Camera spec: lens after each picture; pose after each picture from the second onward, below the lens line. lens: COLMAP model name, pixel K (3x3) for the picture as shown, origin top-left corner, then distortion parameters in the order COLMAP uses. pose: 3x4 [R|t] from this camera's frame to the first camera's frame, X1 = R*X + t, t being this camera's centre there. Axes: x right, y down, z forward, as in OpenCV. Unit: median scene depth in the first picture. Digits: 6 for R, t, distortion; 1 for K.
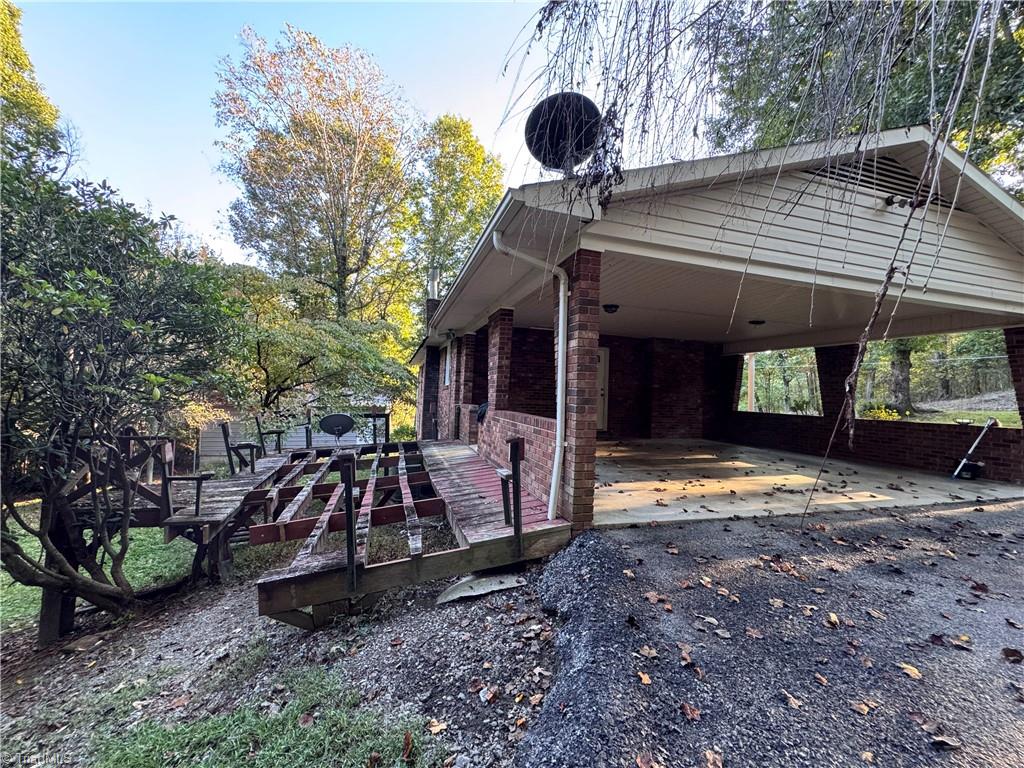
lens RADIAL K [[410.8, 0, 512.9], [0, 410.8, 378.2], [0, 0, 1]] dist [0.001267, 0.000336]
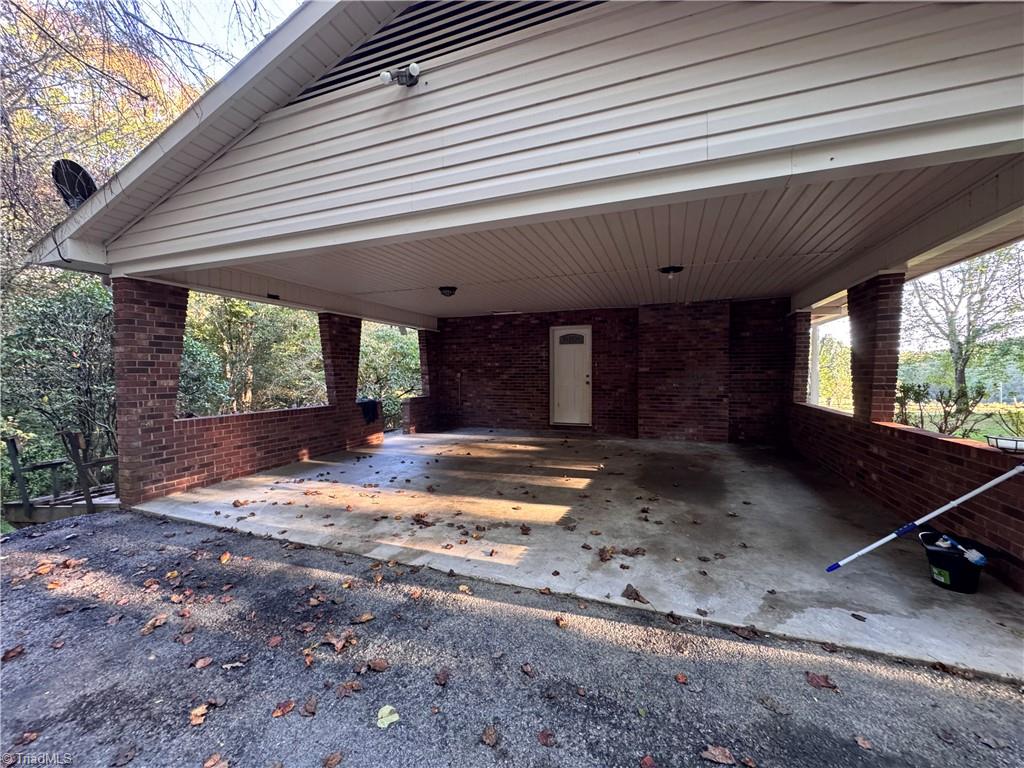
lens RADIAL K [[410.8, 0, 513.2], [0, 410.8, 389.8], [0, 0, 1]] dist [0.001267, 0.000336]
pose [[0.787945, -0.010793, -0.615651, 0.649821], [0.054685, 0.997122, 0.052508, 0.003401], [0.613312, -0.075040, 0.786268, 0.273183]]
